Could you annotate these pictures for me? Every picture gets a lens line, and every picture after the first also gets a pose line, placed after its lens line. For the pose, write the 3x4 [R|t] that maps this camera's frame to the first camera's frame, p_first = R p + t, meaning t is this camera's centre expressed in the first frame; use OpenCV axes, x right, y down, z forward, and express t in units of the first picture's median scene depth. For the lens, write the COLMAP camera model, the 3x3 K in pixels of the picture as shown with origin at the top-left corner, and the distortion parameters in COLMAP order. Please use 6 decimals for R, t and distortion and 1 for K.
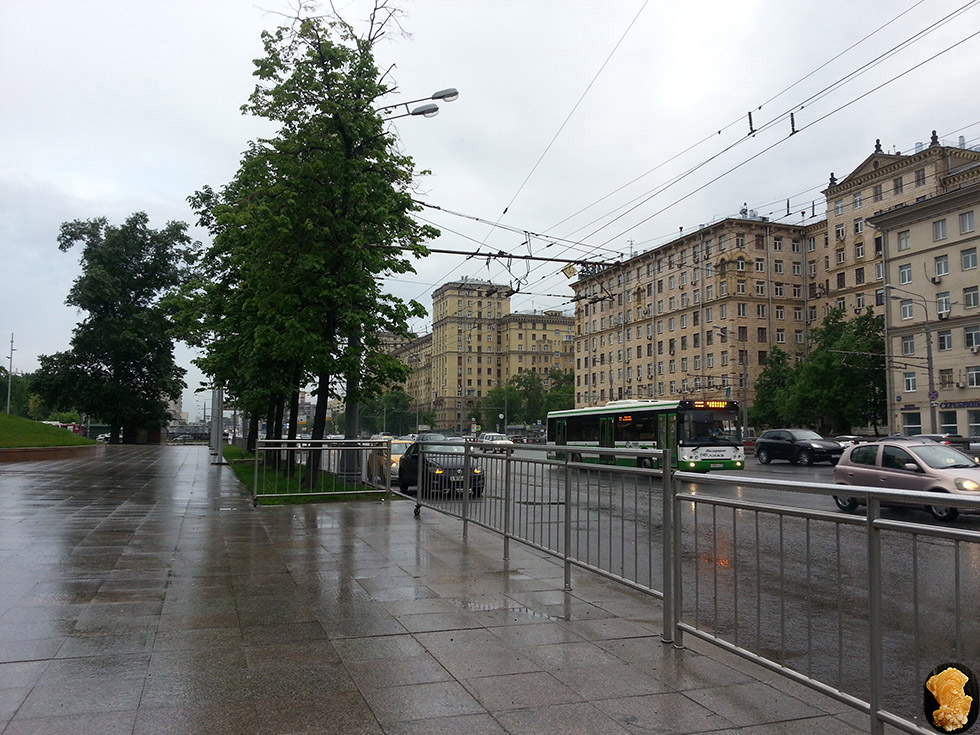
lens RADIAL K [[802.5, 0, 490.0], [0, 802.5, 367.5], [0, 0, 1]] dist [0.016545, -0.062925]
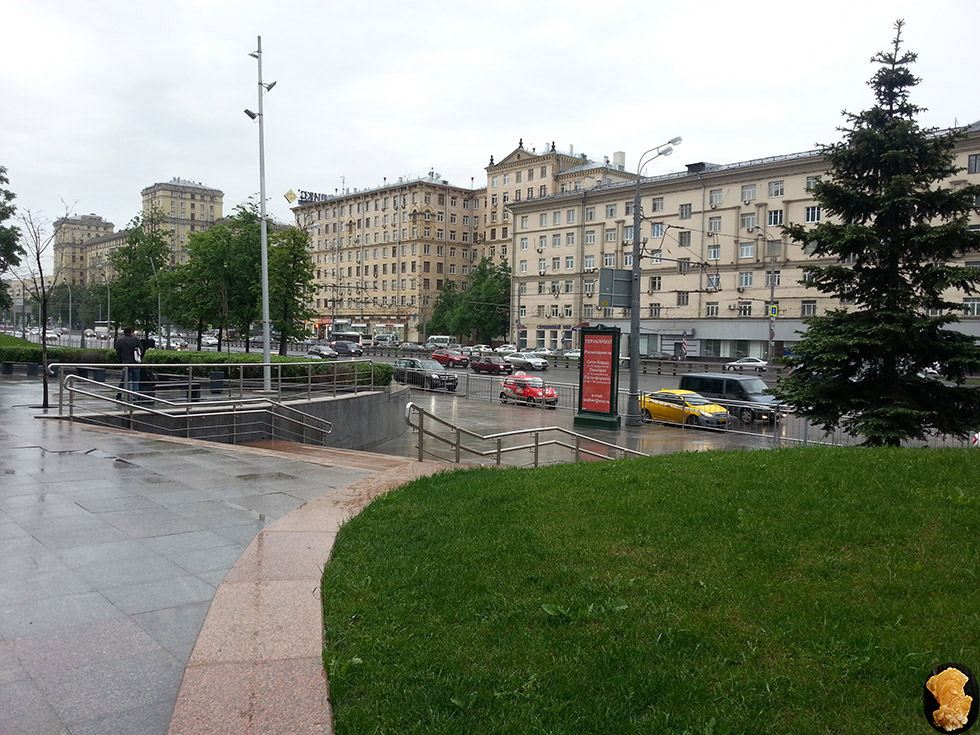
lens RADIAL K [[802.5, 0, 490.0], [0, 802.5, 367.5], [0, 0, 1]] dist [0.016545, -0.062925]
pose [[0.928147, -0.002252, 0.372207, -0.100316], [-0.048464, 0.990738, 0.126846, -0.049836], [-0.369045, -0.135770, 0.919441, -0.337452]]
